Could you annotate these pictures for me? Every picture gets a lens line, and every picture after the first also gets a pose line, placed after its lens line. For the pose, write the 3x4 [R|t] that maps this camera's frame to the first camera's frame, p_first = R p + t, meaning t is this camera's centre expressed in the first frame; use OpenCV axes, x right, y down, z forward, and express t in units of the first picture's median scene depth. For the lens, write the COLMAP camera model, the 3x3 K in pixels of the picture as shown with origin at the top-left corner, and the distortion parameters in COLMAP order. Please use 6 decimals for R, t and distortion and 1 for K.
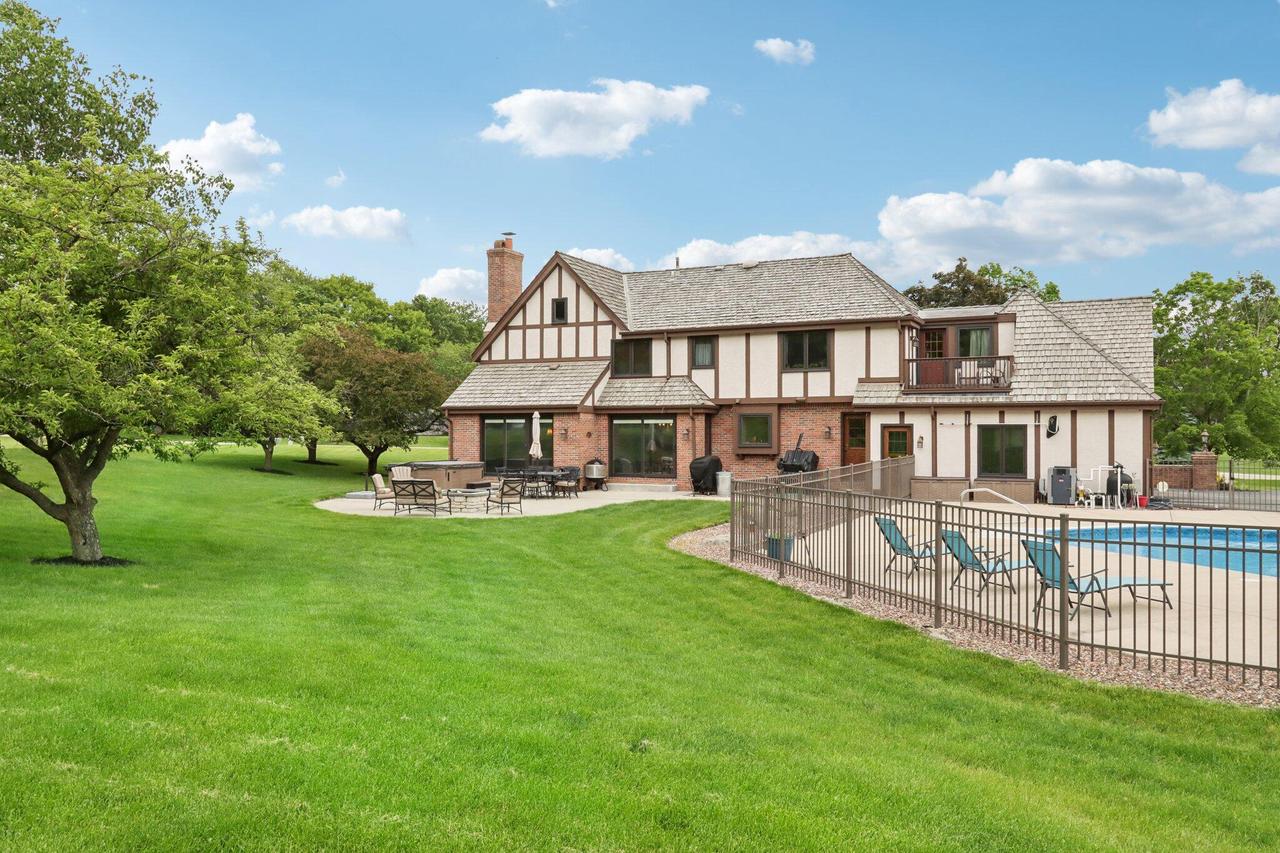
lens RADIAL K [[1066.1, 0, 640.0], [0, 1066.1, 426.5], [0, 0, 1]] dist [0.004185, 0.002397]
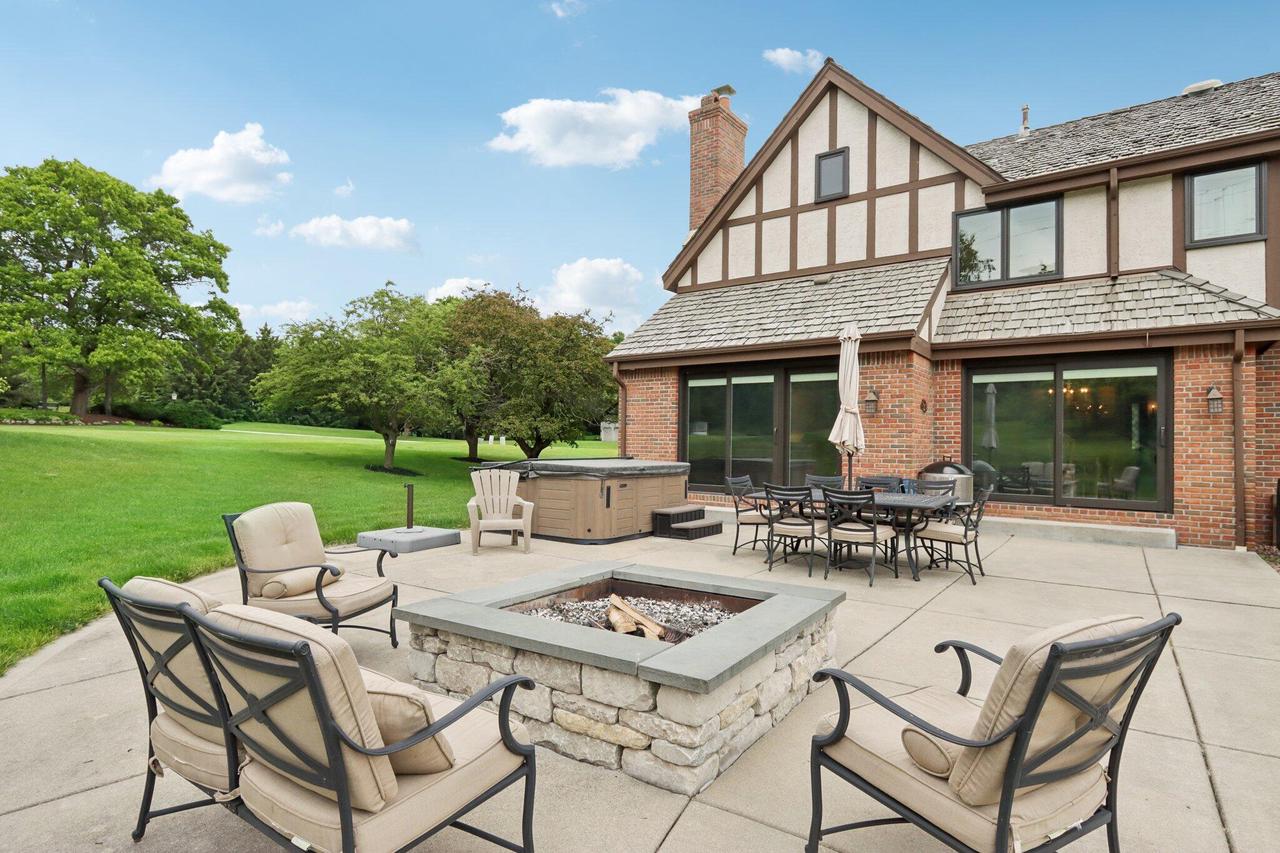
lens RADIAL K [[682.1, 0, 624.8], [0, 682.1, 433.1], [0, 0, 1]] dist [-0.019252, -0.000981]
pose [[0.980325, 0.011199, -0.197073, -0.114074], [-0.013949, 0.999824, -0.012570, 0.024343], [0.196898, 0.015071, 0.980308, 0.695397]]
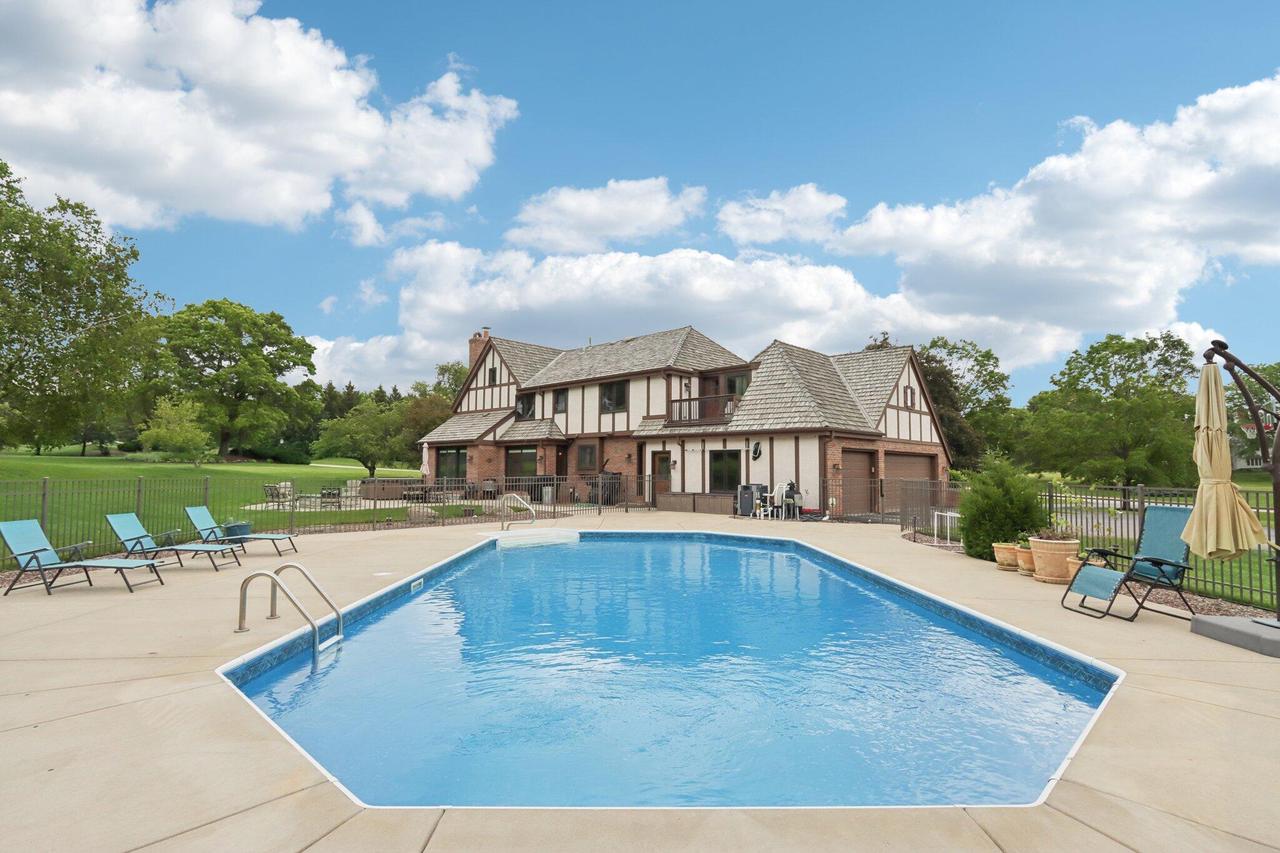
lens RADIAL K [[682.1, 0, 624.8], [0, 682.1, 433.1], [0, 0, 1]] dist [-0.019252, -0.000981]
pose [[0.948085, -0.010882, -0.317832, 0.416100], [-0.006384, 0.998562, -0.053232, 0.018450], [0.317954, 0.052498, 0.946652, 0.186974]]
